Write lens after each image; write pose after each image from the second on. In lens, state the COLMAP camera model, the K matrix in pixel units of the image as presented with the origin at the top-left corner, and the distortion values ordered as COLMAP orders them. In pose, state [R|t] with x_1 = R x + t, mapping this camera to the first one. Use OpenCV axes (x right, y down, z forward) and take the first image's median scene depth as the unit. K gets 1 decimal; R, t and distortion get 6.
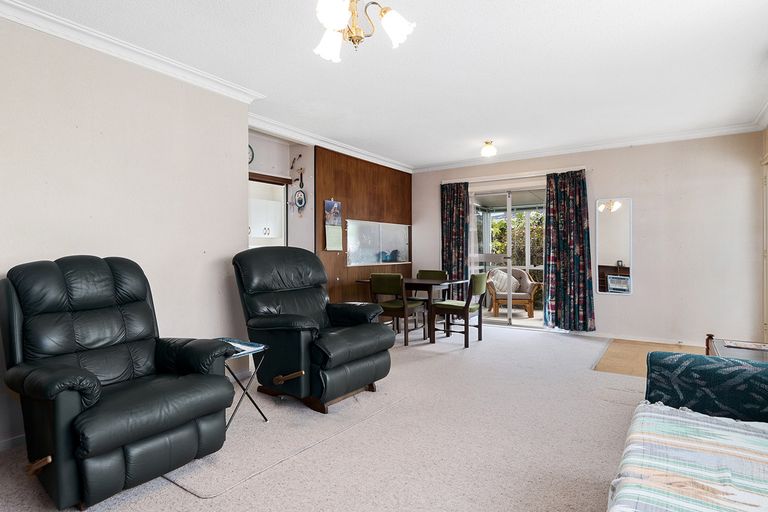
lens RADIAL K [[428.3, 0, 380.3], [0, 428.3, 252.2], [0, 0, 1]] dist [-0.001568, -0.000641]
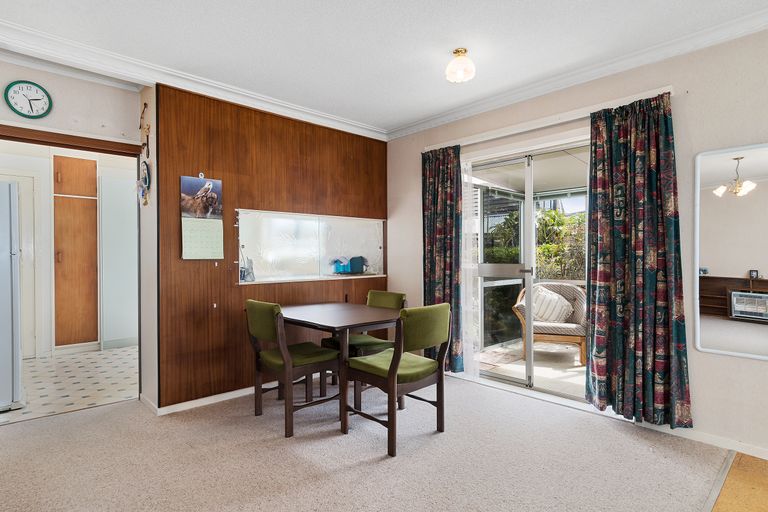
lens RADIAL K [[412.3, 0, 385.3], [0, 412.3, 258.3], [0, 0, 1]] dist [-0.003744, -0.000876]
pose [[0.975892, 0.001805, -0.218247, 0.257799], [-0.000233, 0.999974, 0.007230, -0.009164], [0.218254, -0.007005, 0.975867, 0.460080]]
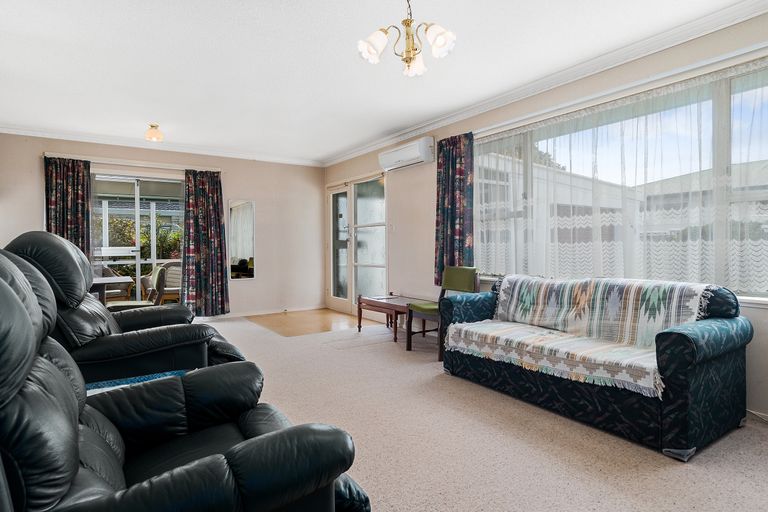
lens RADIAL K [[428.3, 0, 380.3], [0, 428.3, 252.2], [0, 0, 1]] dist [-0.001568, -0.000641]
pose [[0.356679, -0.011370, 0.934158, -0.417475], [0.009809, 0.999916, 0.008425, 0.013528], [-0.934176, 0.006158, 0.356760, 0.197537]]
